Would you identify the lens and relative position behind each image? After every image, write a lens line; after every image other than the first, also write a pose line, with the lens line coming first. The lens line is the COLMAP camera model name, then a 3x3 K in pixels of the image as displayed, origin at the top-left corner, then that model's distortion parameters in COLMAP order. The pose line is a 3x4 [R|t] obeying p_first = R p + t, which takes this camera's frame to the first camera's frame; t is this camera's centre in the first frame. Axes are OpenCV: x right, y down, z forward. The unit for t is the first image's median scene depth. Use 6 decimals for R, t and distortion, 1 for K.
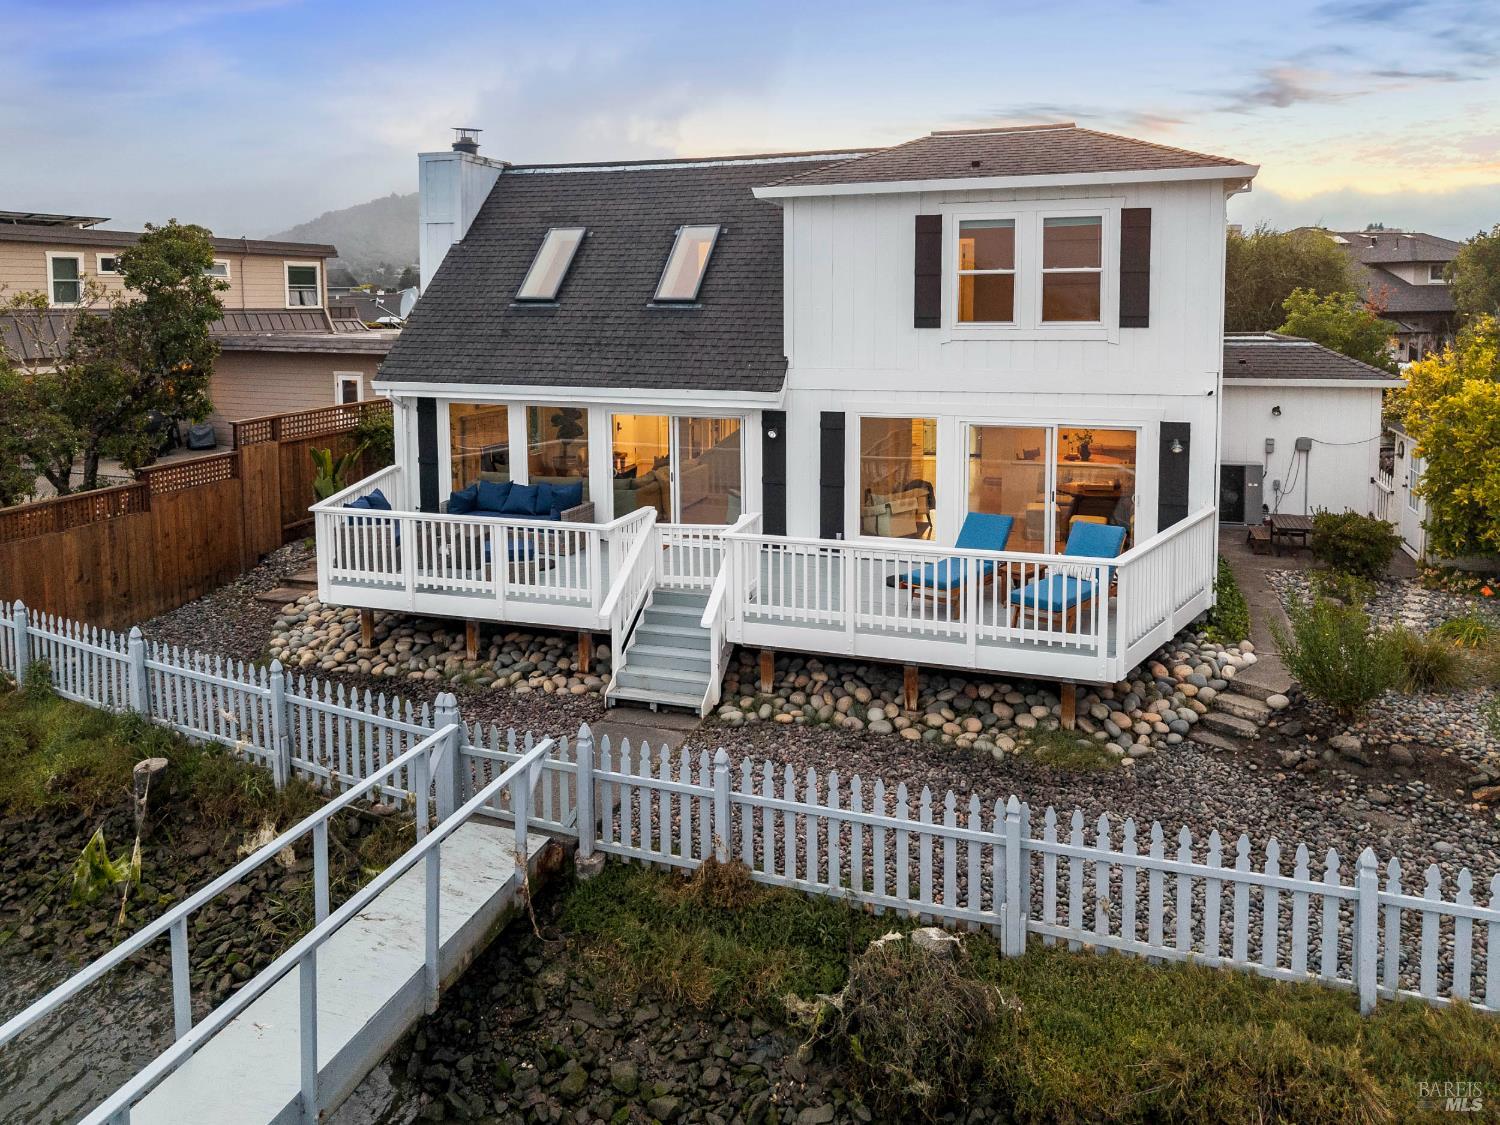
lens RADIAL K [[1066.8, 0, 779.7], [0, 1066.8, 359.6], [0, 0, 1]] dist [-0.000180, -0.002336]
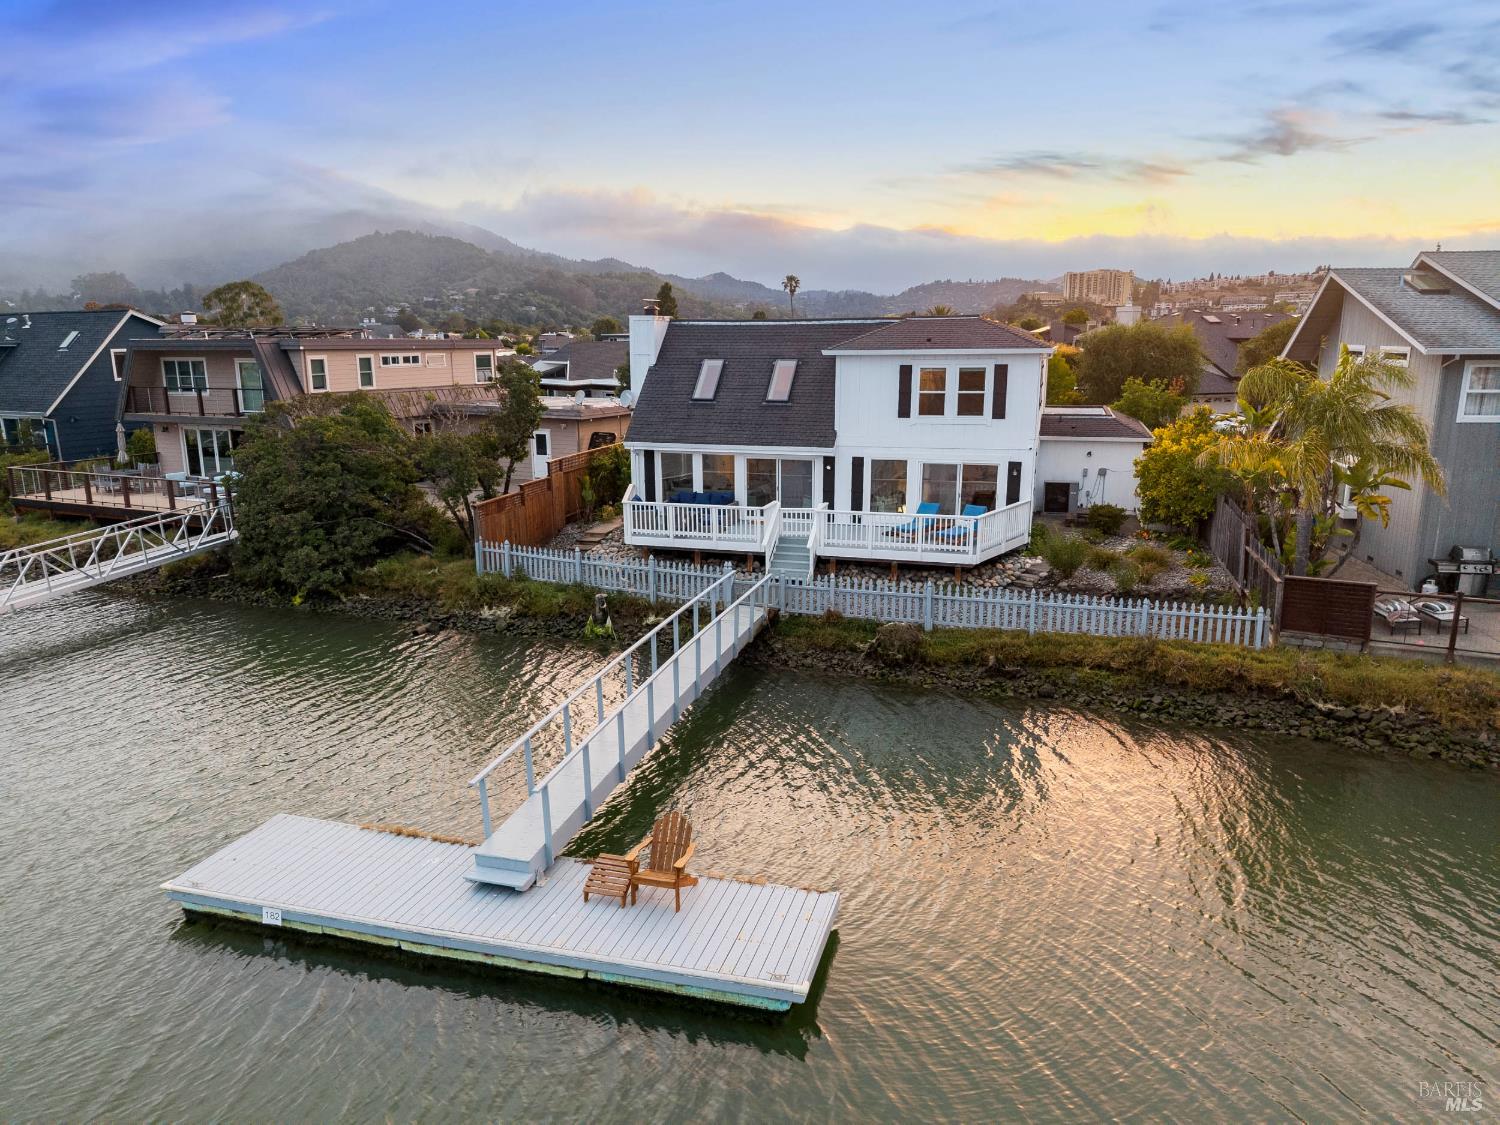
lens RADIAL K [[1055.0, 0, 750.0], [0, 1055.0, 562.5], [0, 0, 1]] dist [0.052091, -0.106257]
pose [[0.999997, -0.002138, -0.001310, -0.172788], [0.002316, 0.987660, 0.156598, -0.077129], [0.000959, -0.156601, 0.987662, -1.167701]]
